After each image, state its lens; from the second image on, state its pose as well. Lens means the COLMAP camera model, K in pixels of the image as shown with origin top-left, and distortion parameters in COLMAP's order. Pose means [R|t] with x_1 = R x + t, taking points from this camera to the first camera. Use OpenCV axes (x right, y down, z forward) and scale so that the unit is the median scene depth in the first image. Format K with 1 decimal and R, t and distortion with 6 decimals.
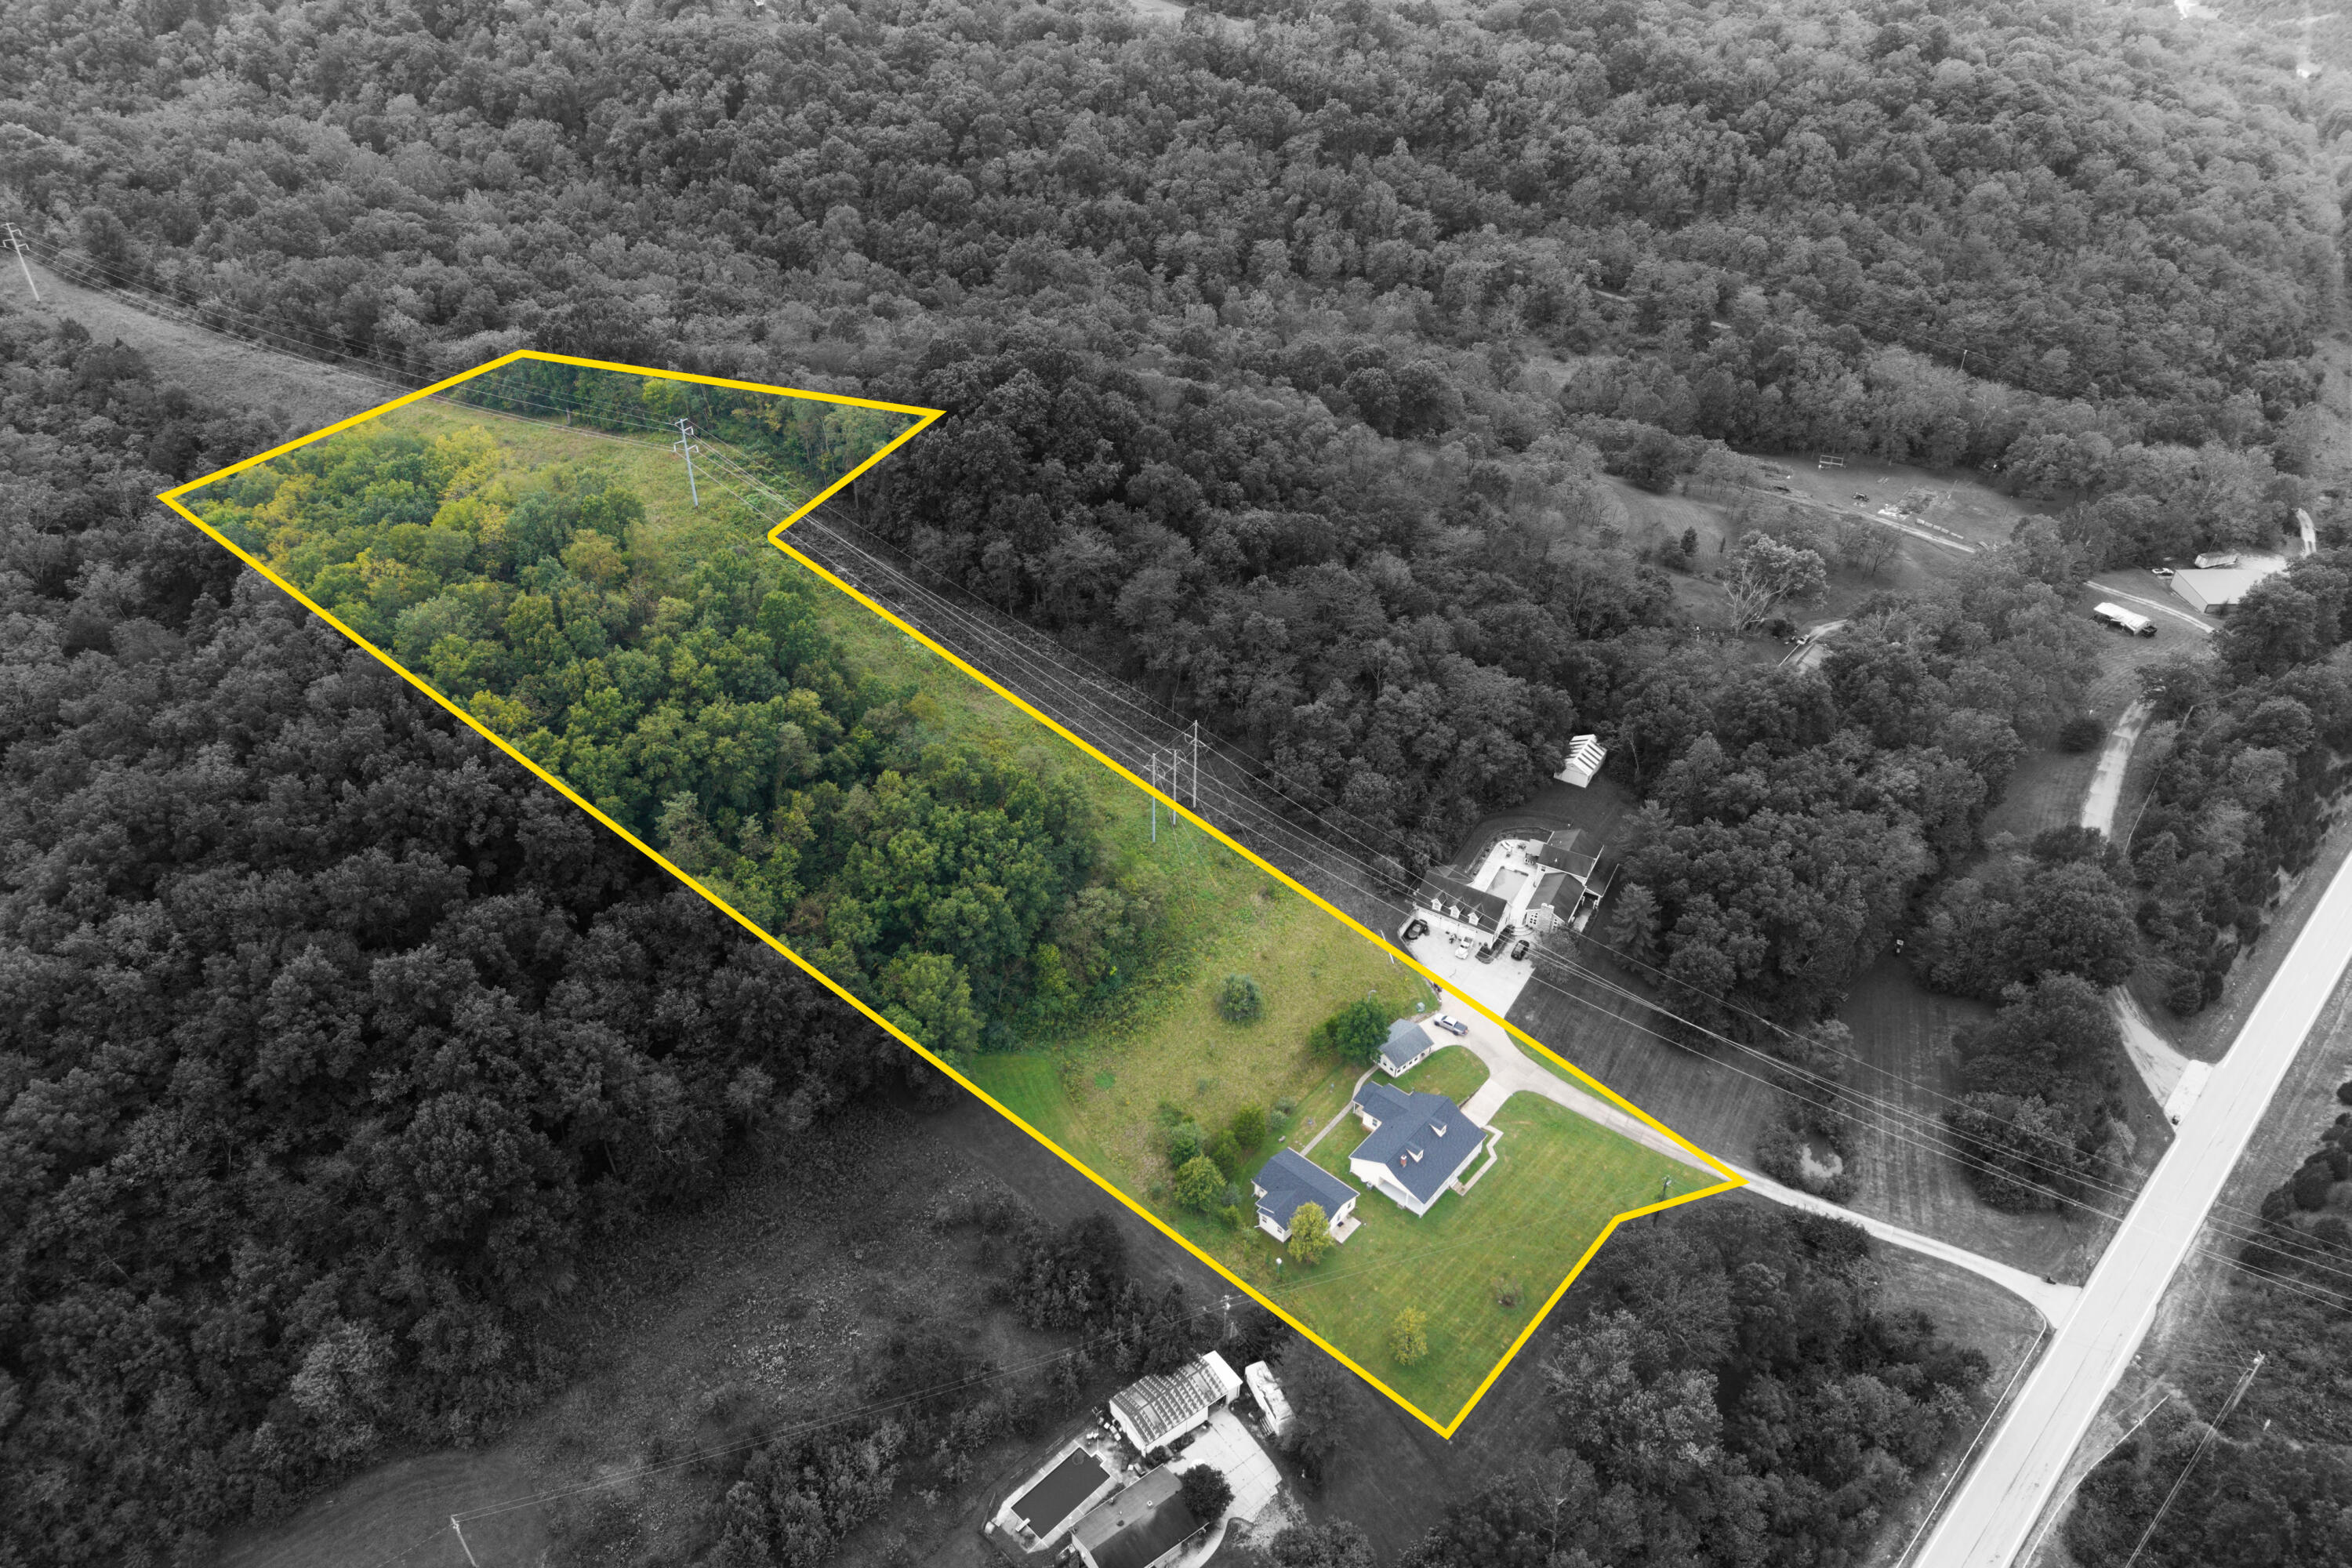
lens RADIAL K [[1562.5, 0, 1161.8], [0, 1562.5, 770.8], [0, 0, 1]] dist [0.018528, -0.015257]
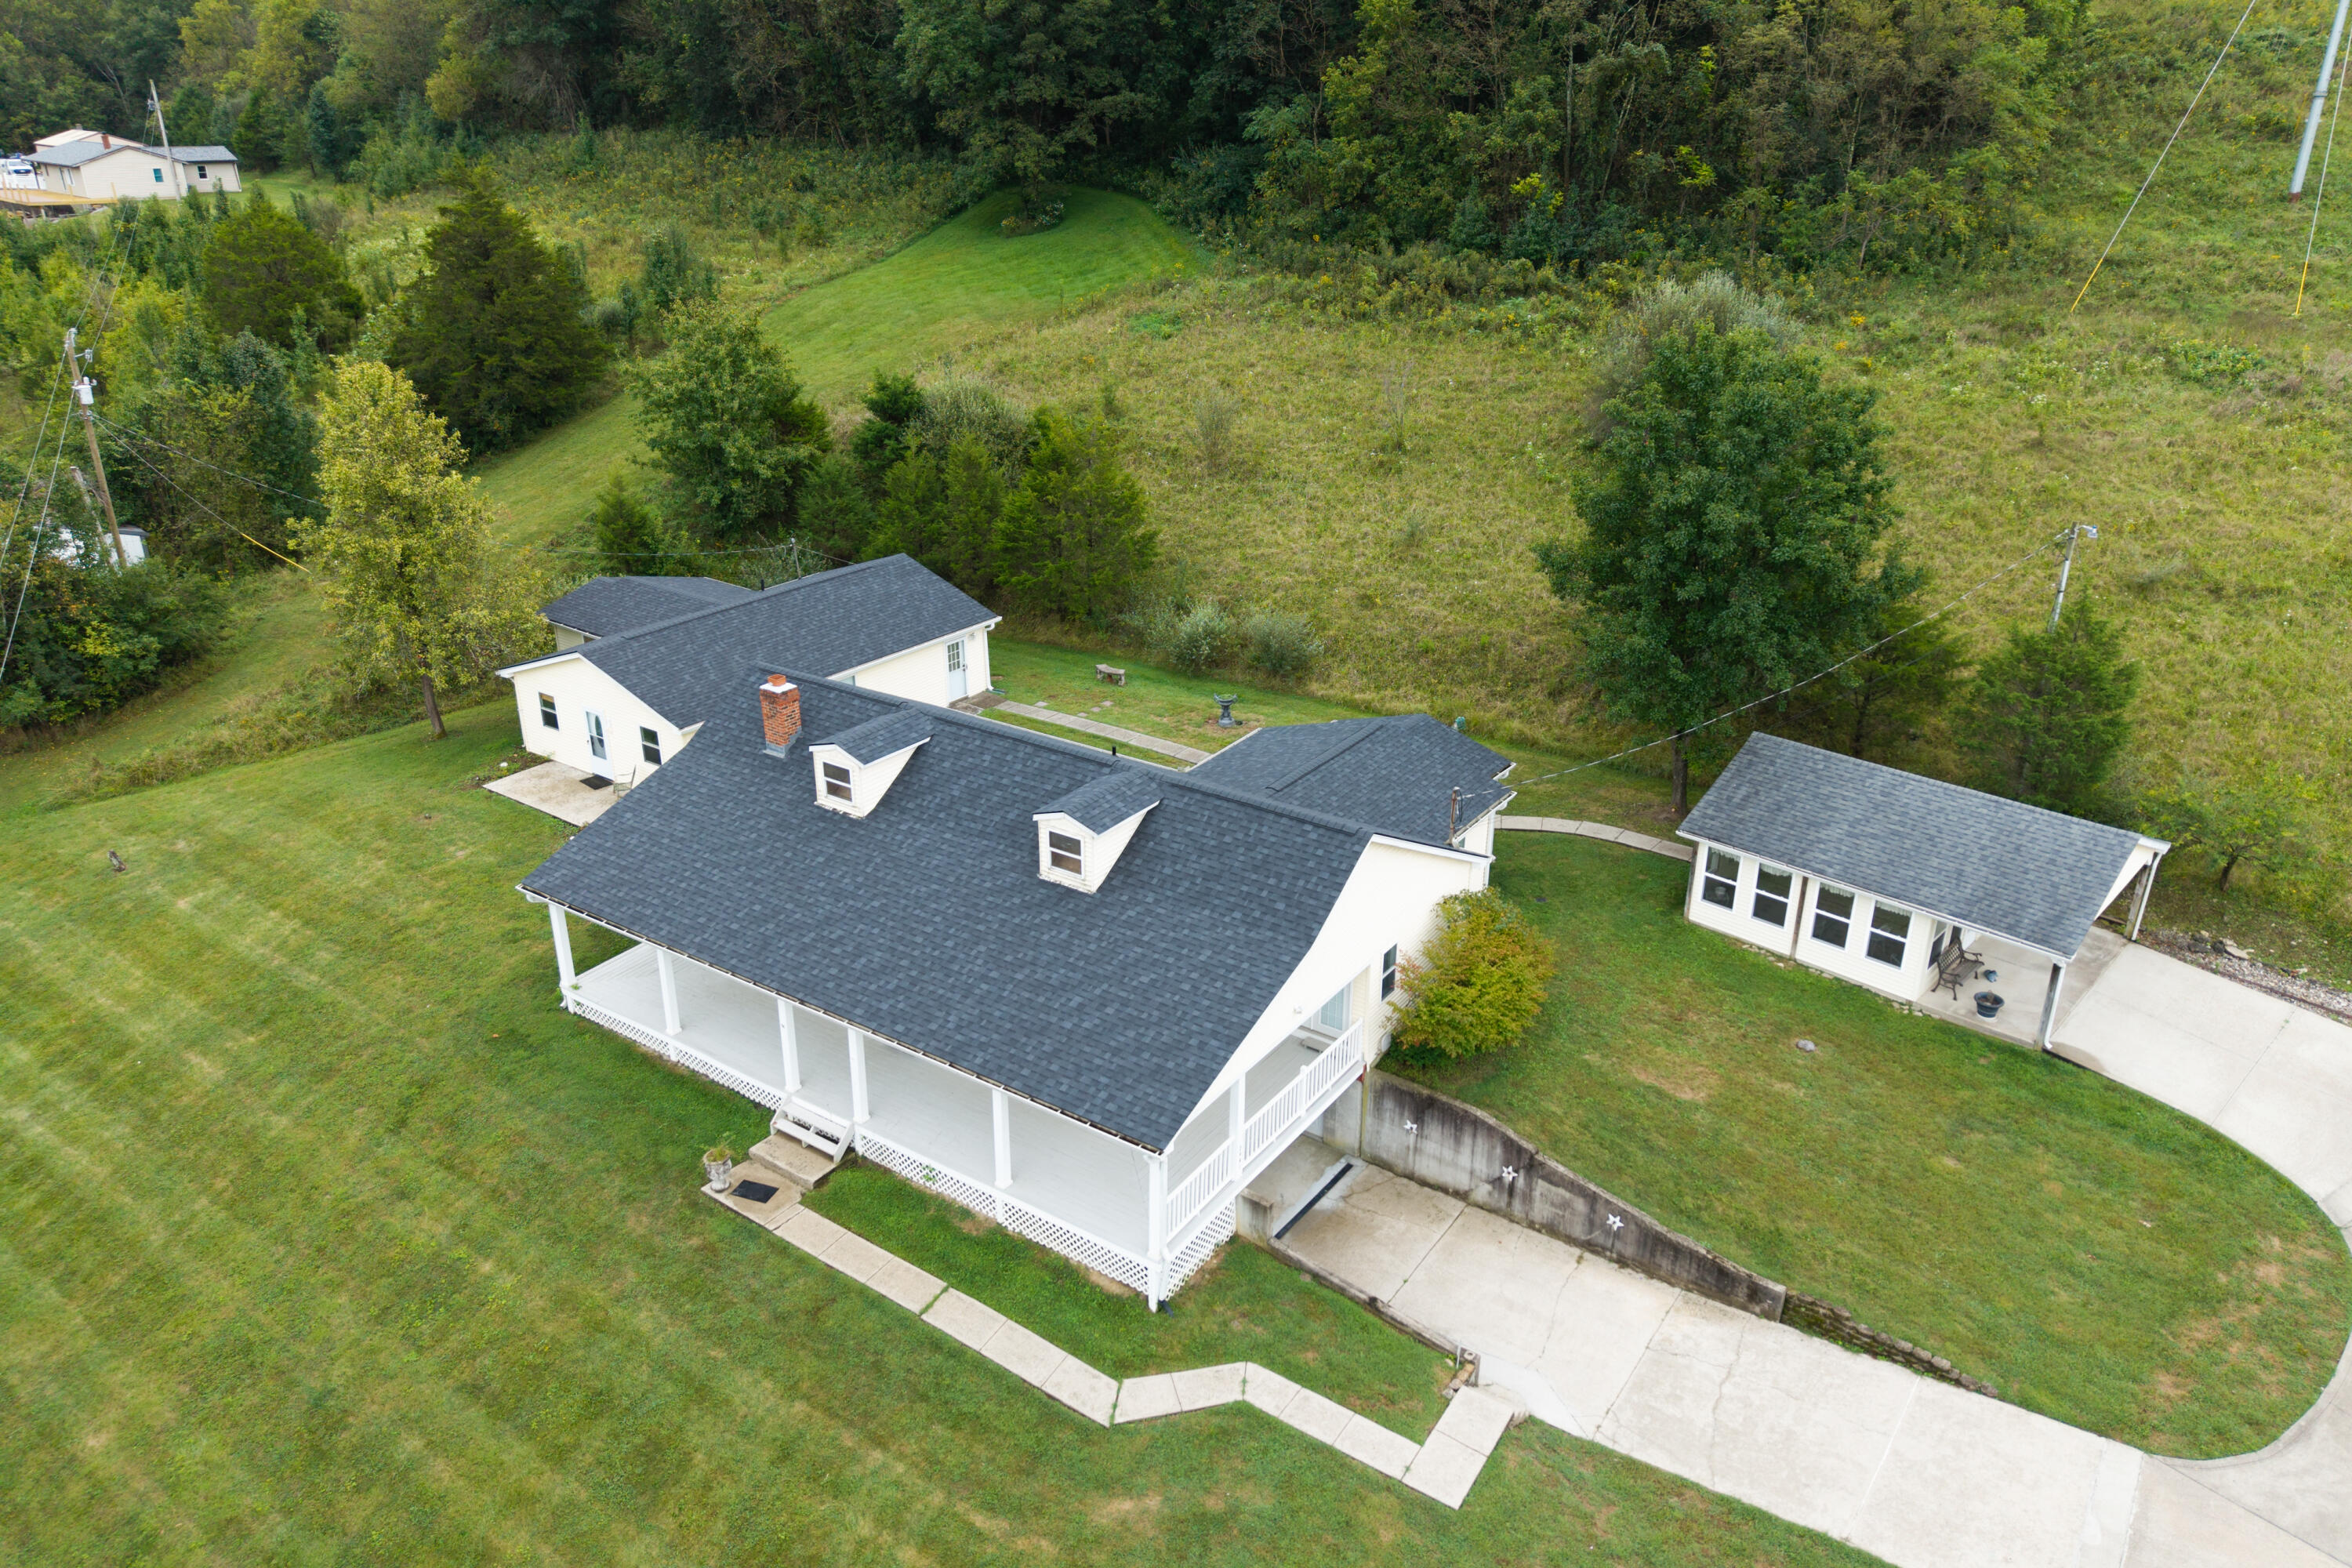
lens RADIAL K [[1562.5, 0, 1185.8], [0, 1562.5, 791.2], [0, 0, 1]] dist [0.018528, -0.015257]
pose [[0.101062, 0.387457, -0.916331, 0.274151], [-0.574751, 0.774536, 0.264112, 0.169638], [0.812064, 0.499971, 0.300967, 0.883367]]
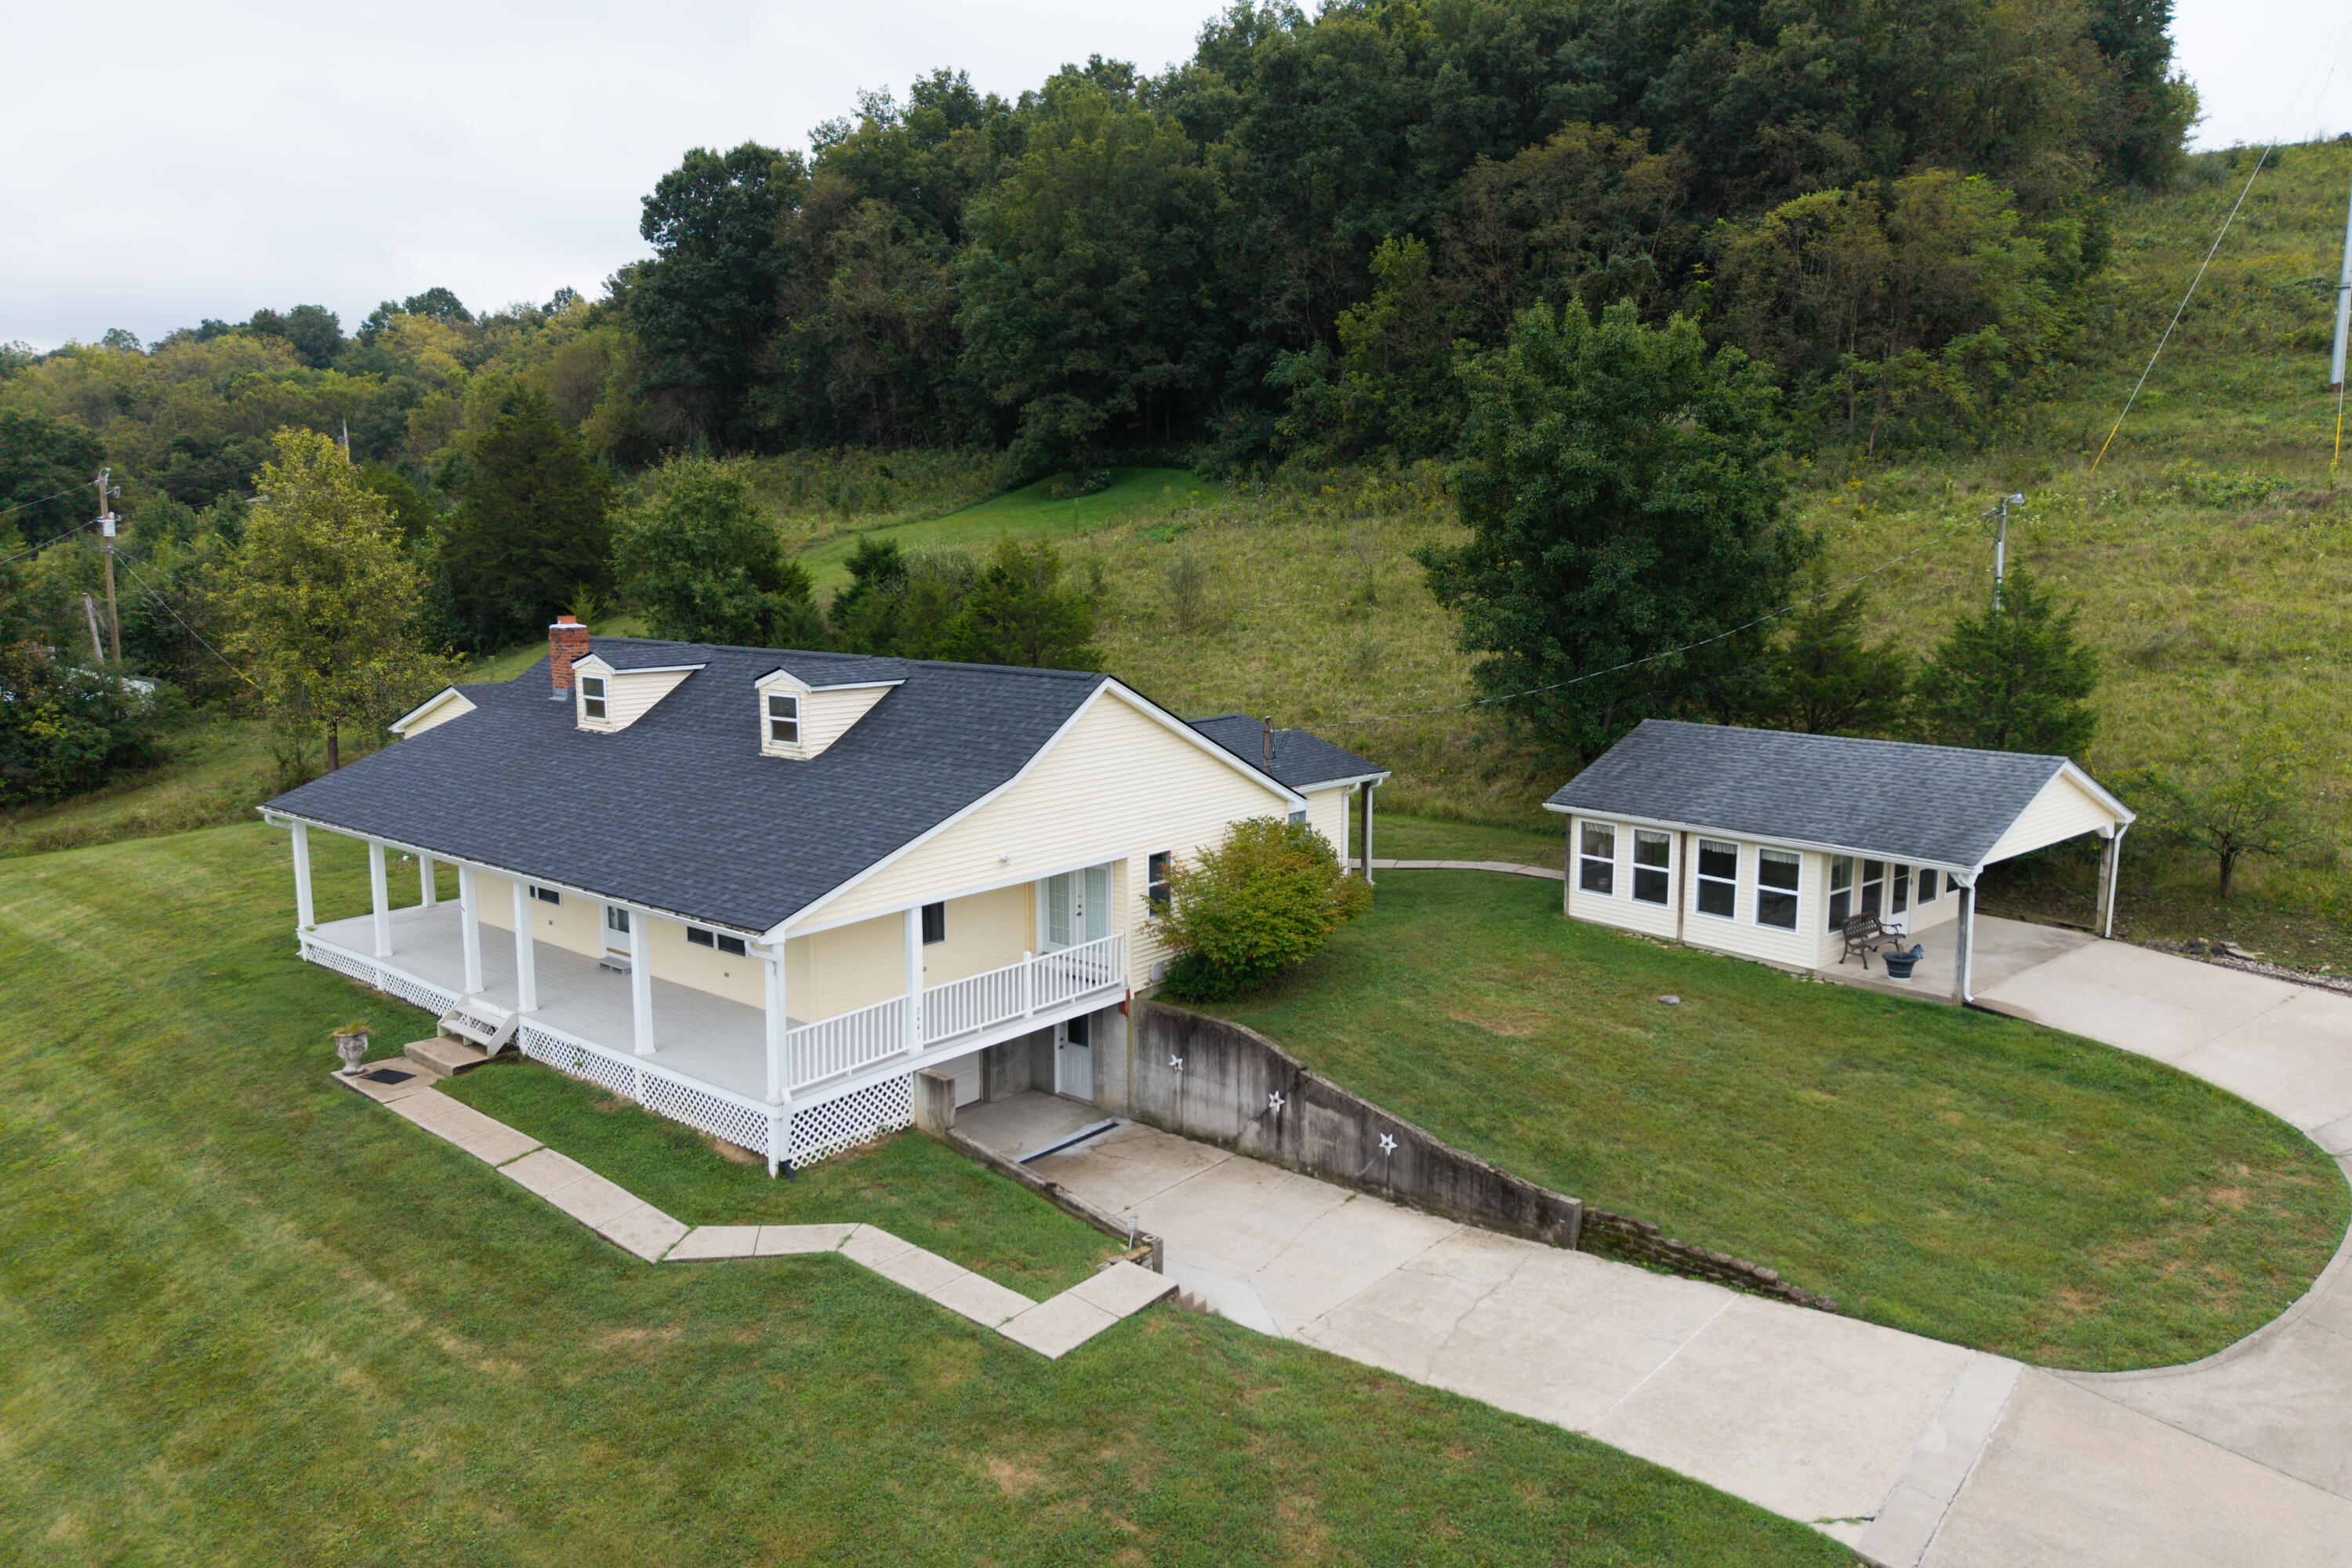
lens RADIAL K [[1562.5, 0, 1171.5], [0, 1562.5, 795.5], [0, 0, 1]] dist [0.018528, -0.015257]
pose [[-0.001166, 0.151391, -0.988473, 0.272775], [-0.574069, 0.809268, 0.124621, 0.185824], [0.818806, 0.567597, 0.085965, 0.930149]]
